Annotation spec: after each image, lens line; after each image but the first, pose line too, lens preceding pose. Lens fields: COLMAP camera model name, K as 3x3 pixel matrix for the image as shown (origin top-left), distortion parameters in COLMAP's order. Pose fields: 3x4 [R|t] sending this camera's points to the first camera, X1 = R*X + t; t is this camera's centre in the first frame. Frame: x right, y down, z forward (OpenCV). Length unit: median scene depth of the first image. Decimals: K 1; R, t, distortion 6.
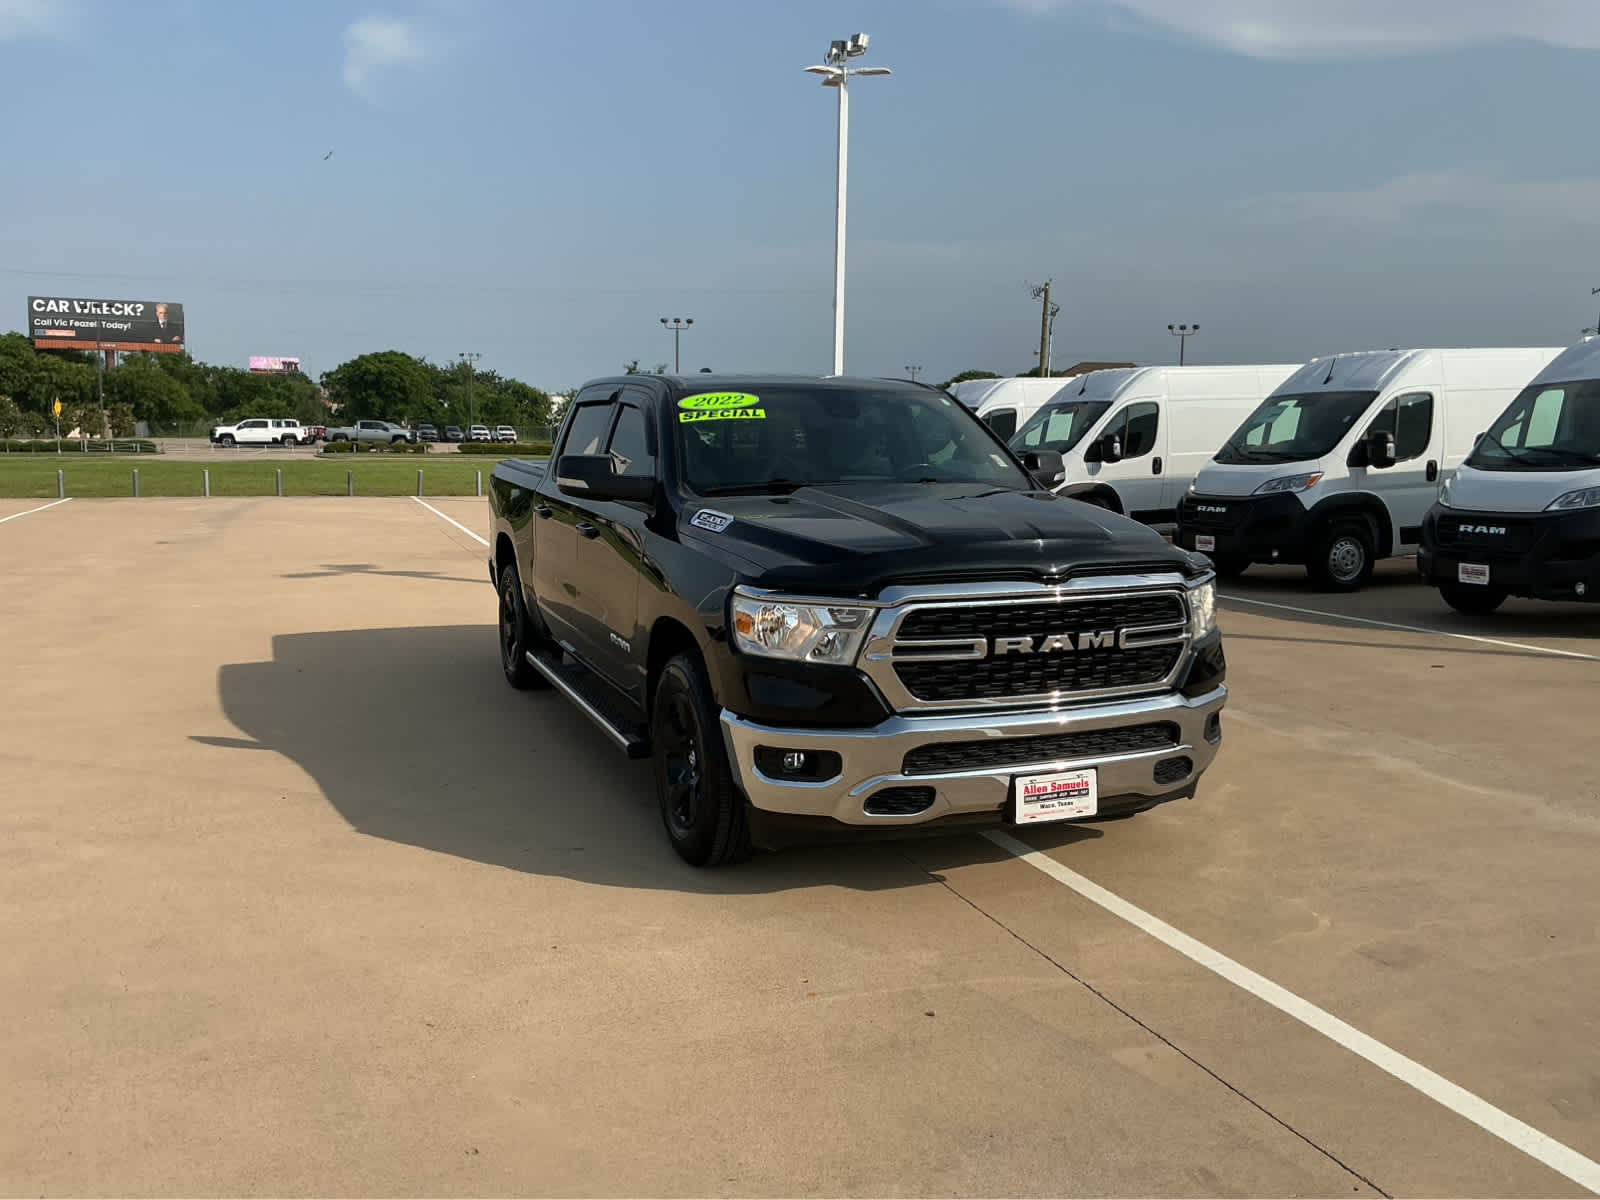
lens RADIAL K [[1320.0, 0, 803.8], [0, 1320.0, 609.4], [0, 0, 1]] dist [0.091351, -0.163530]
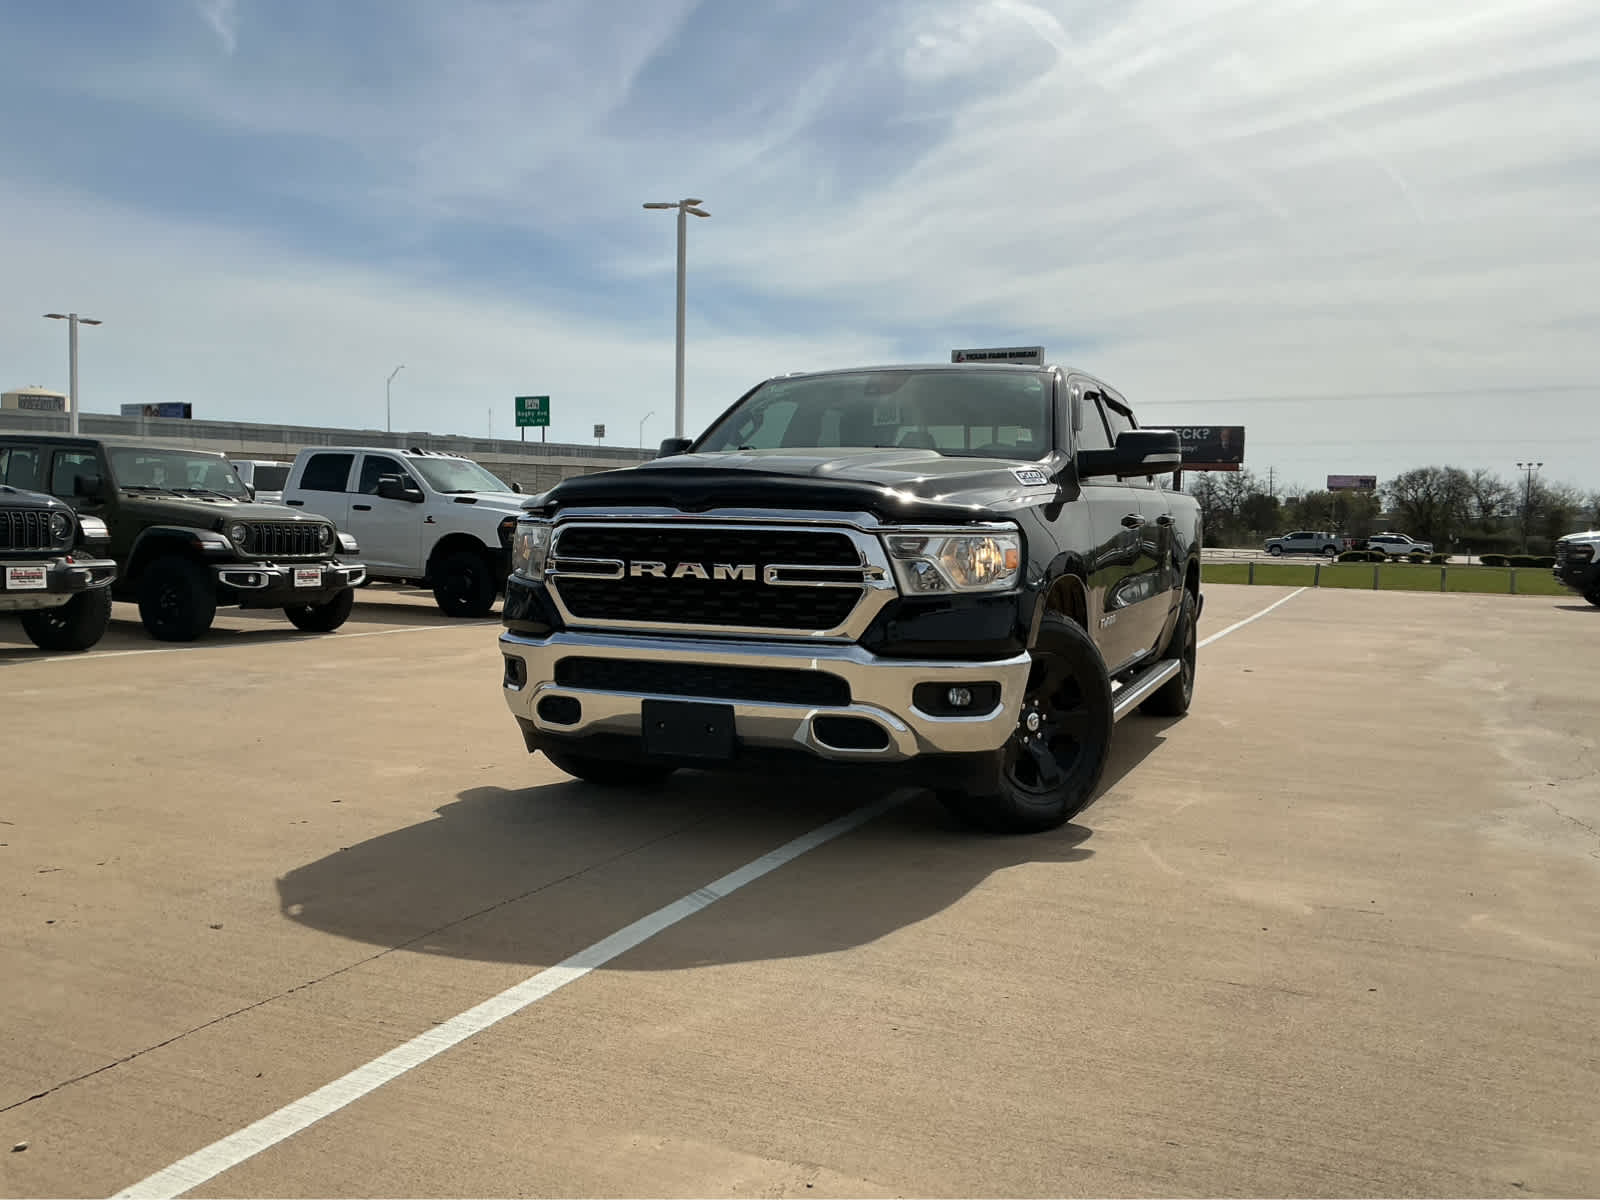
lens RADIAL K [[1320.0, 0, 803.8], [0, 1320.0, 609.4], [0, 0, 1]] dist [0.091351, -0.163530]
pose [[0.722949, 0.054214, -0.688771, 0.847418], [-0.114403, 0.992548, -0.041956, 0.077678], [0.681364, 0.109129, 0.723764, 0.321039]]
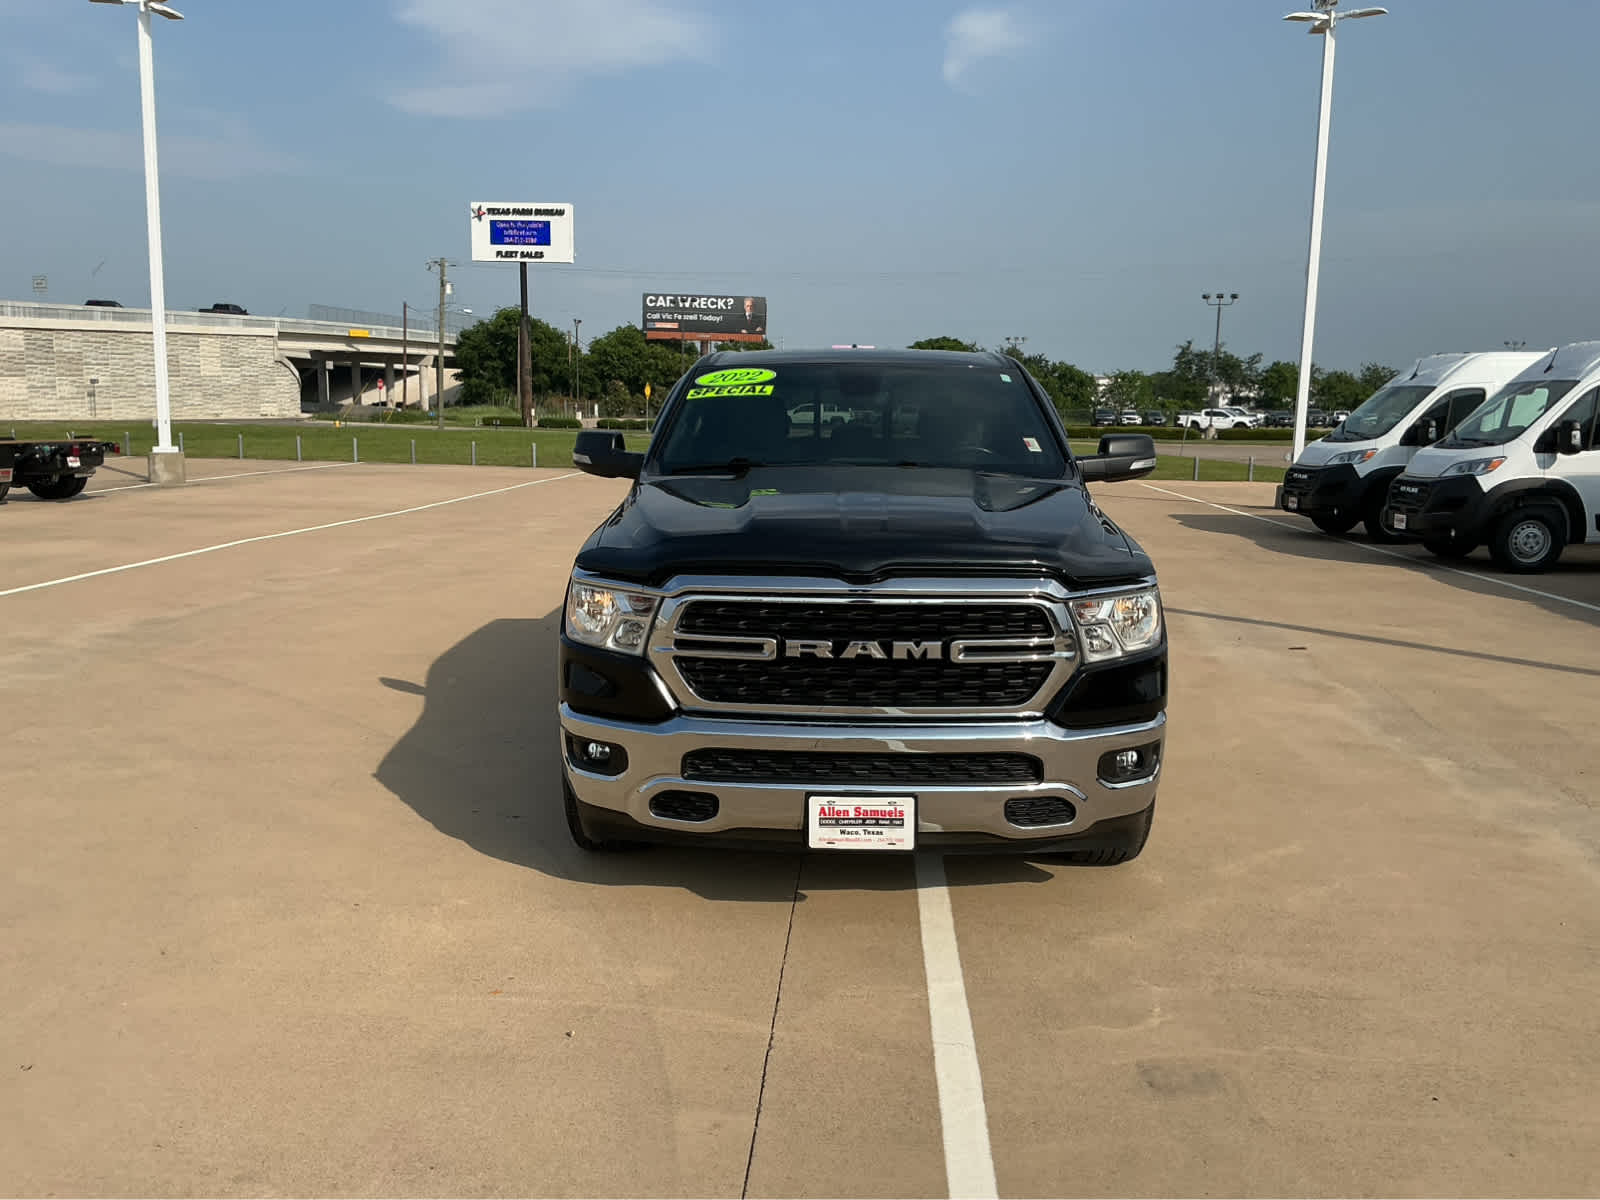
lens RADIAL K [[1320.0, 0, 803.8], [0, 1320.0, 609.4], [0, 0, 1]] dist [0.091351, -0.163530]
pose [[0.917621, 0.066731, -0.391814, 0.453951], [-0.061835, 0.997770, 0.025116, -0.019235], [0.392616, 0.001181, 0.919702, 0.160532]]
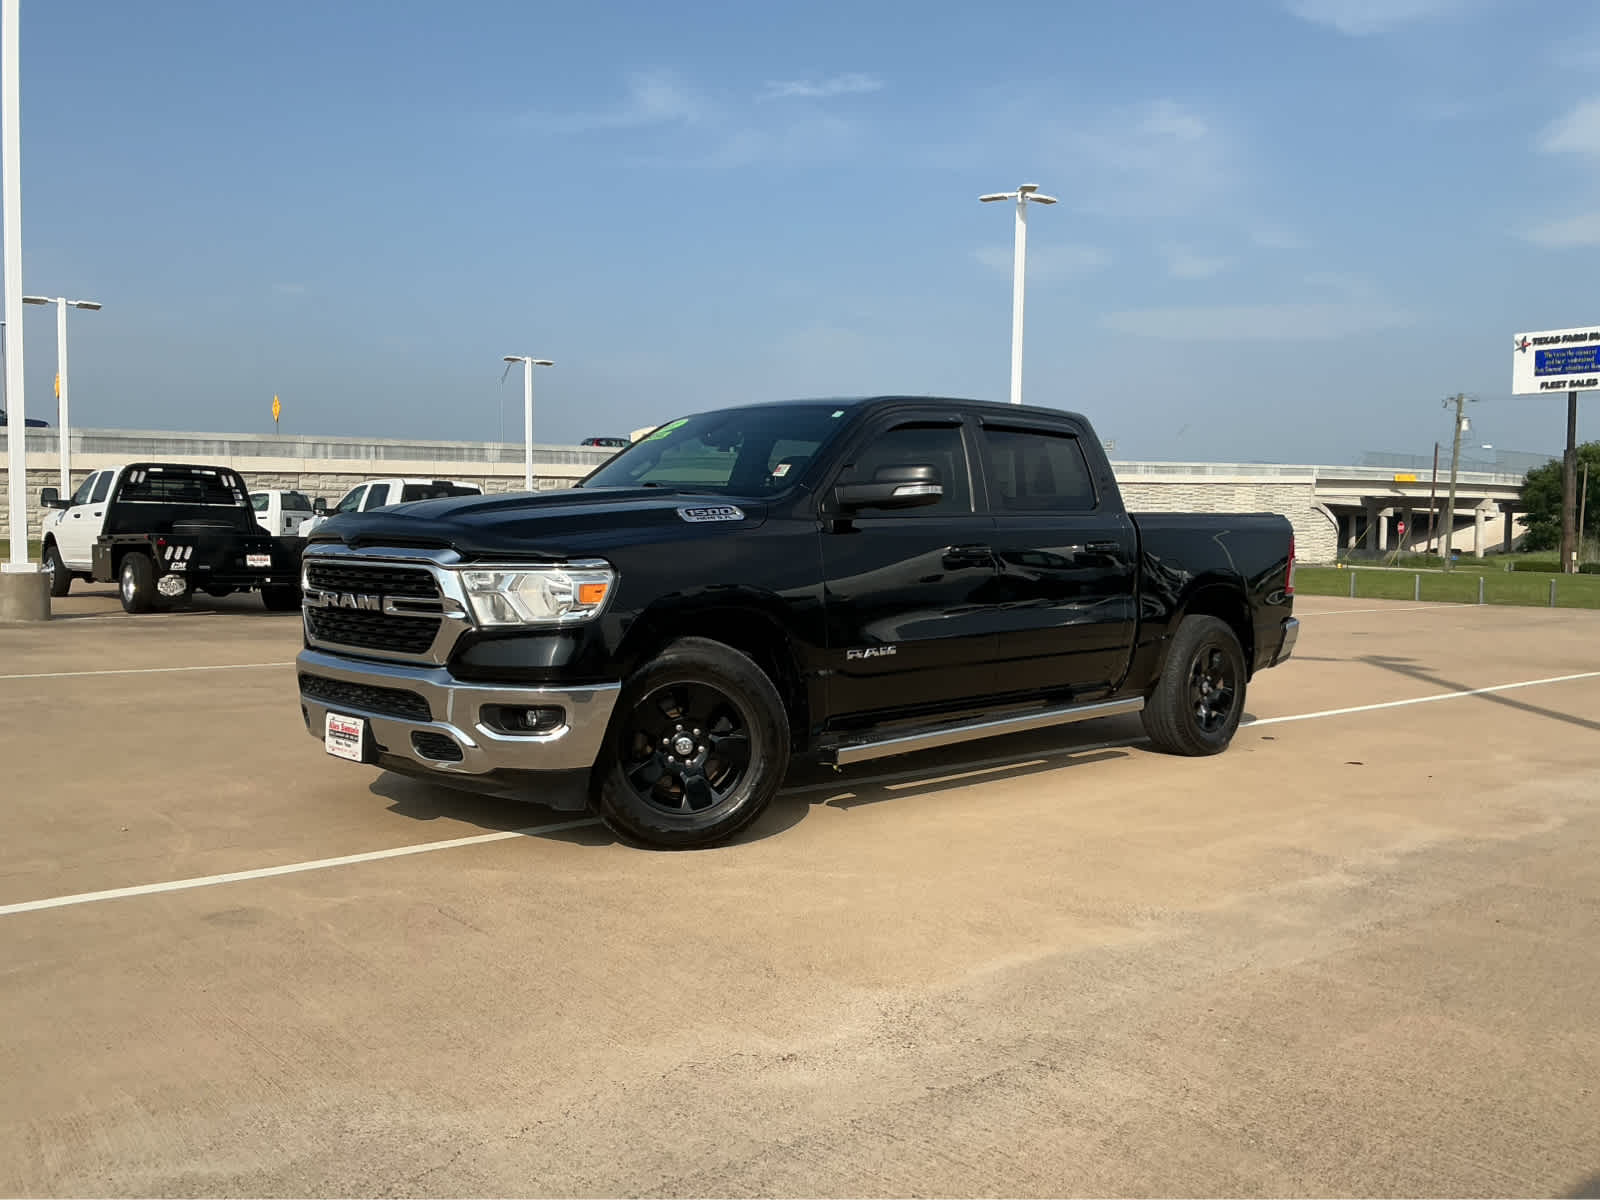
lens RADIAL K [[1320.0, 0, 803.8], [0, 1320.0, 609.4], [0, 0, 1]] dist [0.091351, -0.163530]
pose [[0.388428, 0.049987, -0.920122, 1.286320], [-0.138884, 0.990297, -0.004830, -0.015662], [0.910953, 0.129666, 0.391602, 0.830266]]
